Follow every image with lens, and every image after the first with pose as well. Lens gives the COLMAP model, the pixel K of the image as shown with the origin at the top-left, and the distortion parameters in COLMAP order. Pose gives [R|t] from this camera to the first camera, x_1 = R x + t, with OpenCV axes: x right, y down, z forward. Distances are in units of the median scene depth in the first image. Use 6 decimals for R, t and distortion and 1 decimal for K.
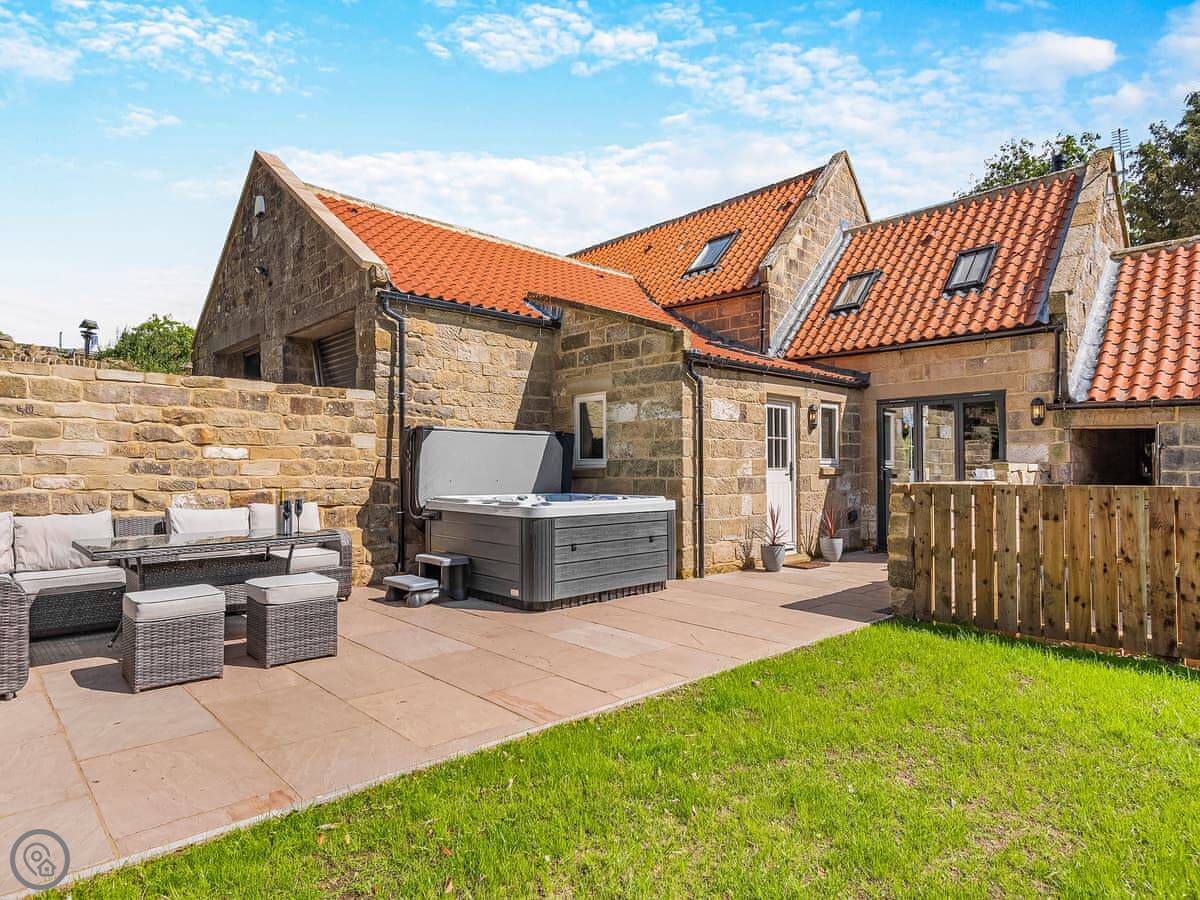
lens RADIAL K [[758.2, 0, 597.3], [0, 758.2, 472.3], [0, 0, 1]] dist [-0.002792, -0.000461]
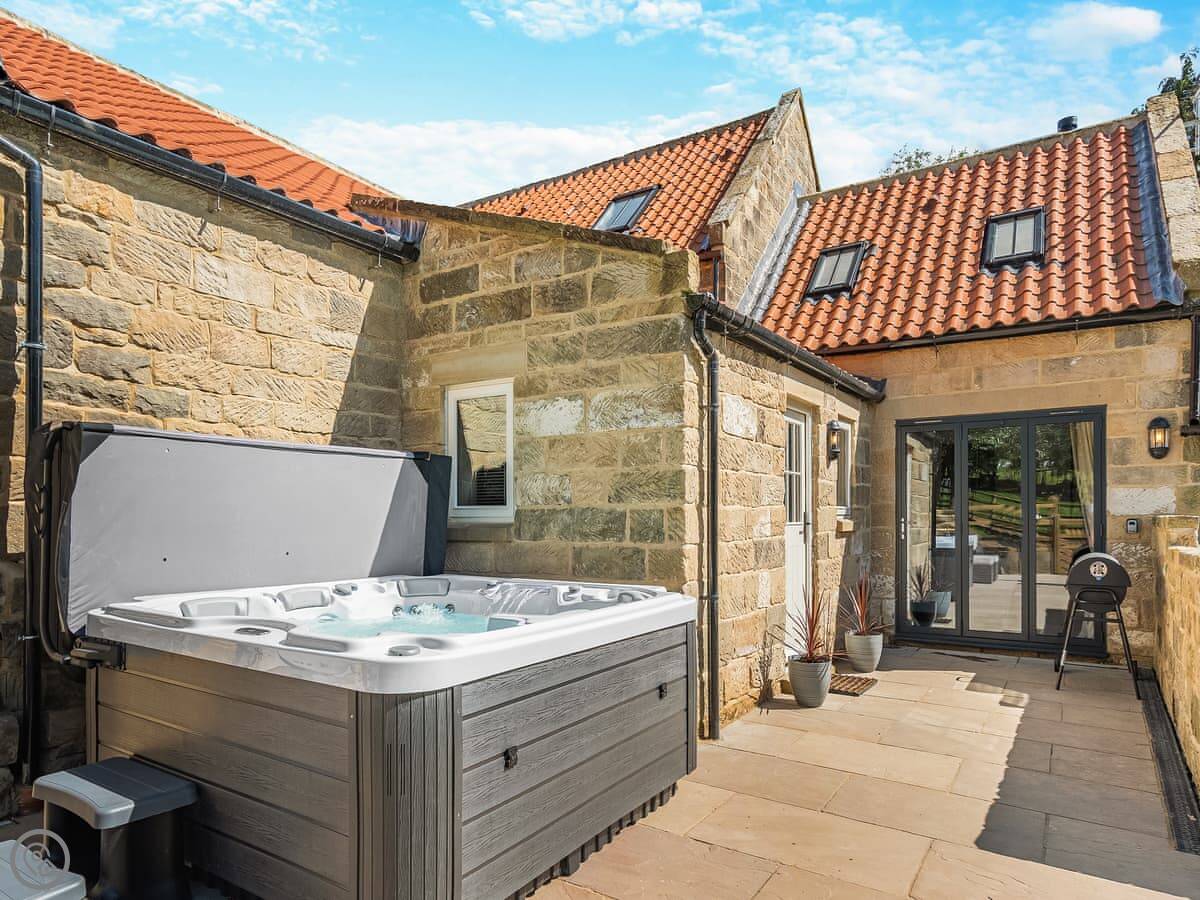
lens RADIAL K [[789.8, 0, 629.0], [0, 789.8, 517.1], [0, 0, 1]] dist [0.001526, 0.001847]
pose [[0.965520, 0.000250, 0.260327, -0.052083], [-0.000320, 1.000000, 0.000225, -0.010099], [-0.260327, -0.000301, 0.965520, 0.443015]]
